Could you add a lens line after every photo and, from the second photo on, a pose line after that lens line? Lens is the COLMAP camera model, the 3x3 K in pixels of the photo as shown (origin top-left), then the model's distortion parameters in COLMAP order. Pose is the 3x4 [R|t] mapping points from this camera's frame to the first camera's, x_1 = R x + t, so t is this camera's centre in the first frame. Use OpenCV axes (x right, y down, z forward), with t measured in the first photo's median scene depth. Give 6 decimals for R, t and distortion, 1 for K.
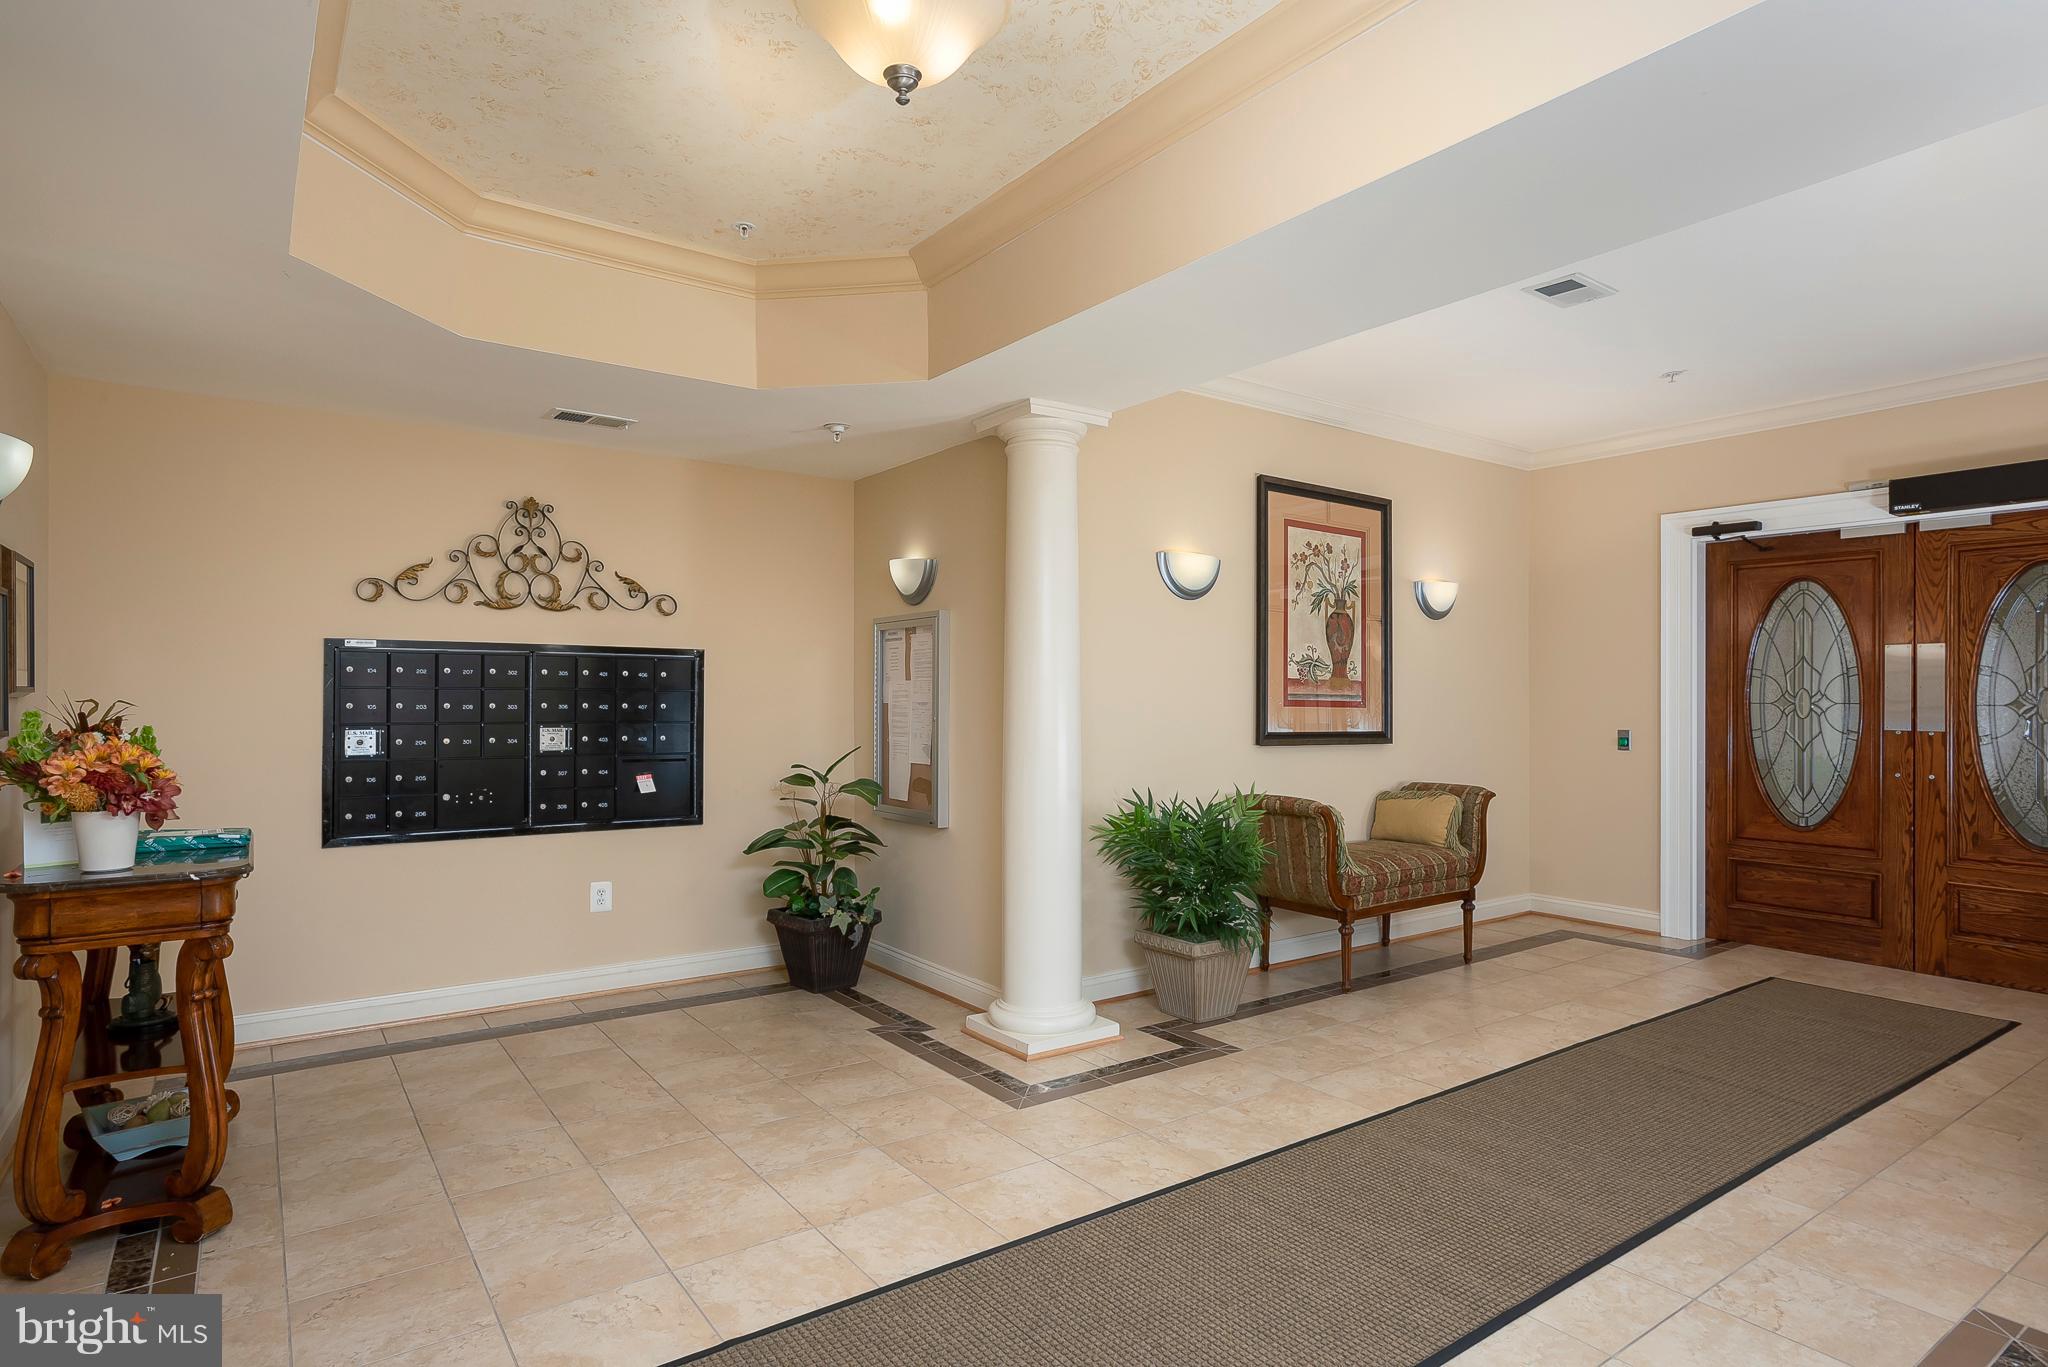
lens RADIAL K [[1090.8, 0, 1029.2], [0, 1090.8, 701.9], [0, 0, 1]] dist [-0.013788, -0.000533]
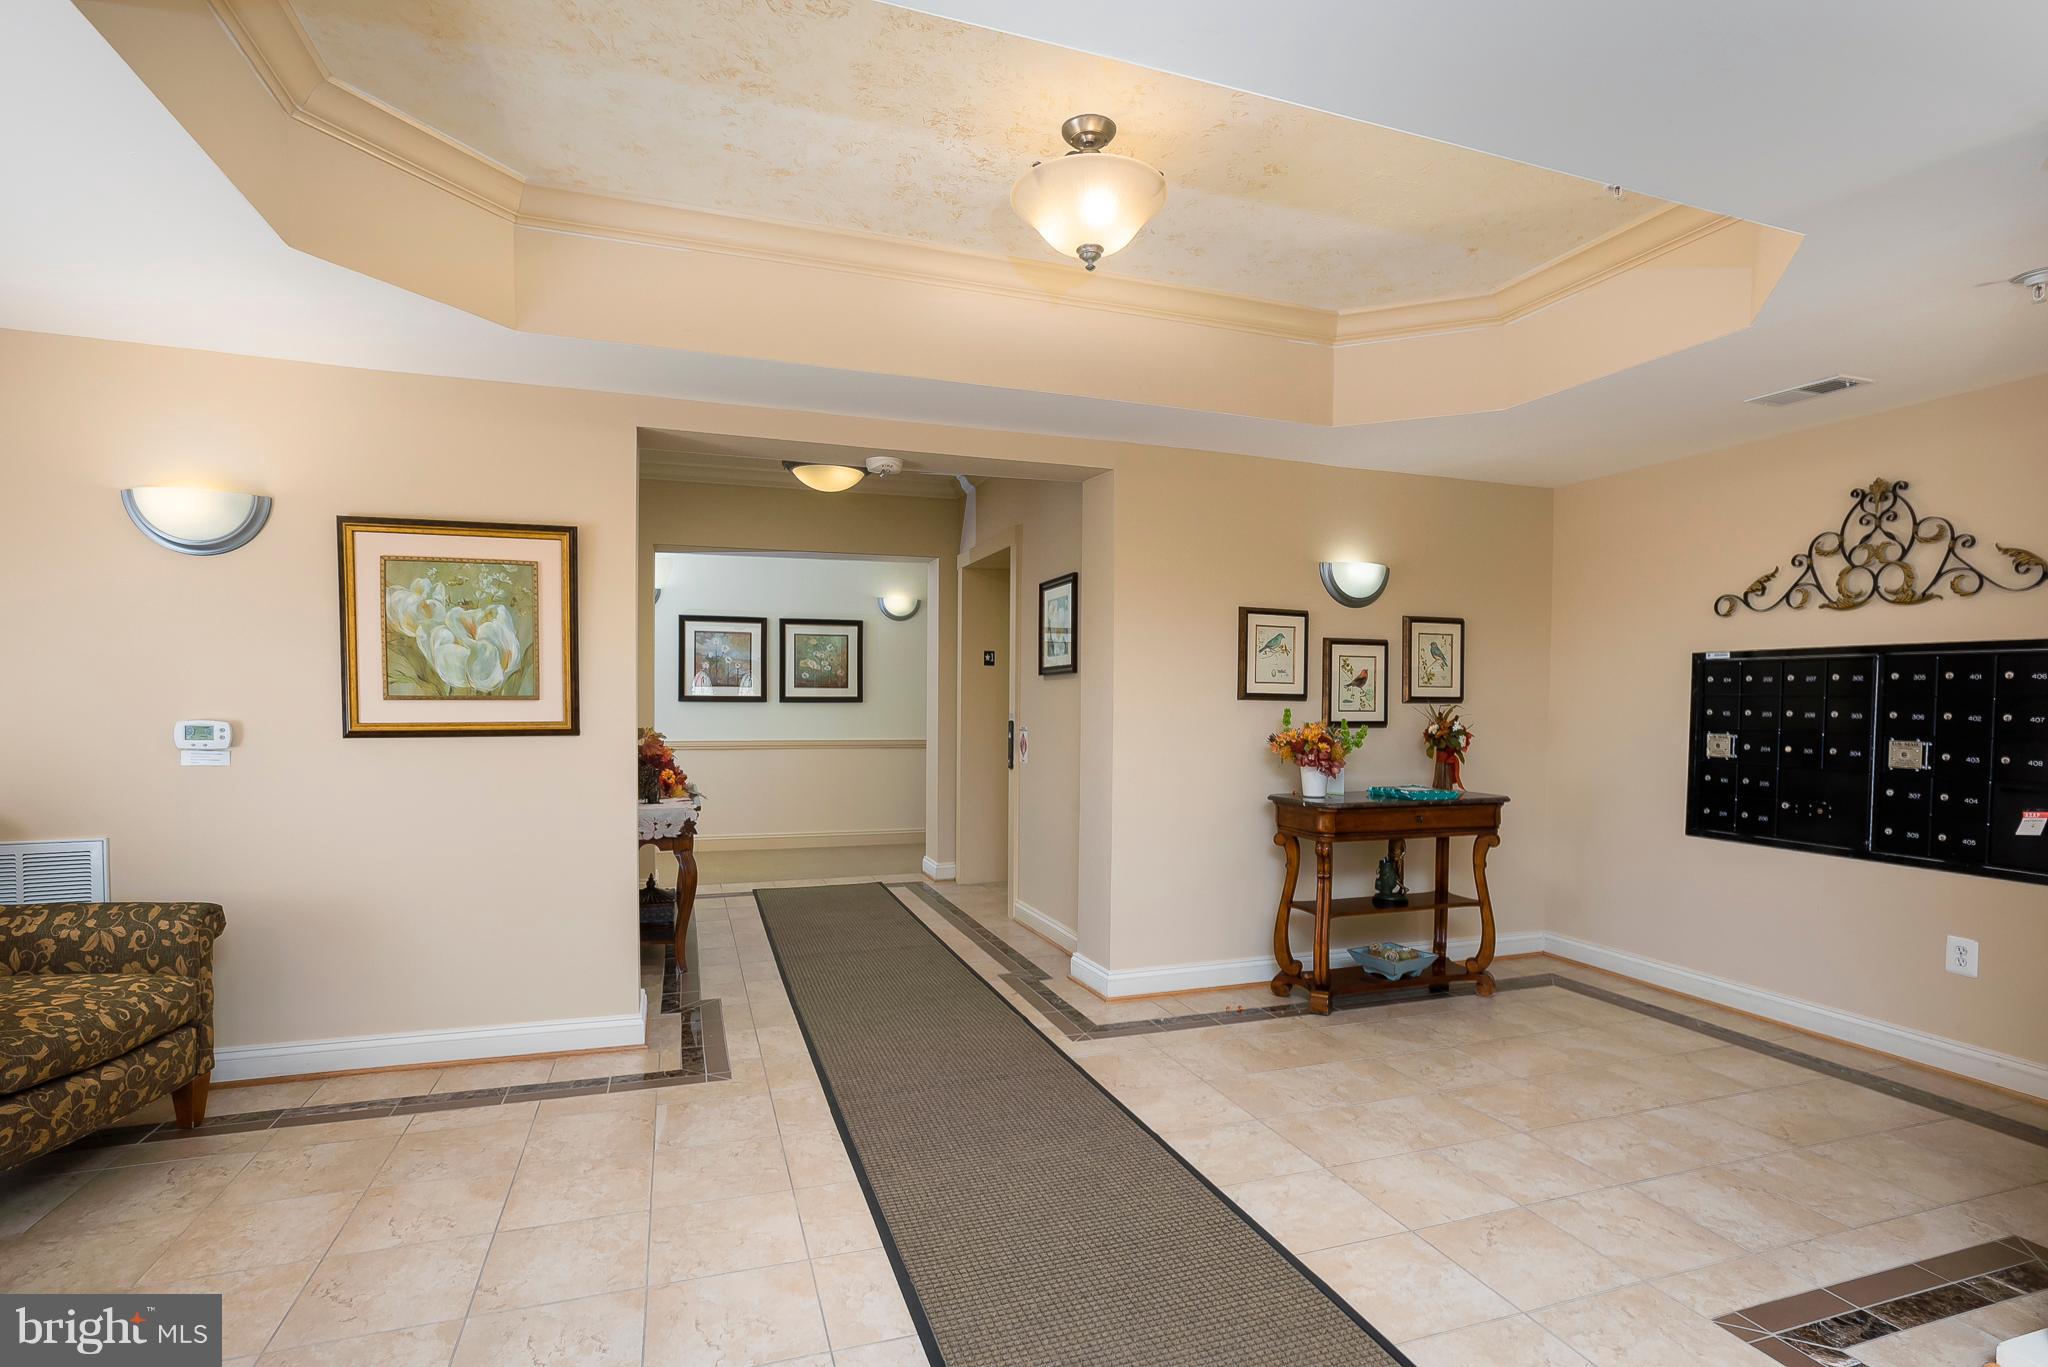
lens RADIAL K [[960.6, 0, 1024.3], [0, 960.6, 725.5], [0, 0, 1]] dist [-0.035863, 0.001405]
pose [[-0.267848, 0.016224, -0.963325, 0.476468], [-0.018749, 0.999581, 0.022047, 0.008639], [0.963279, 0.023966, -0.267432, 0.557444]]
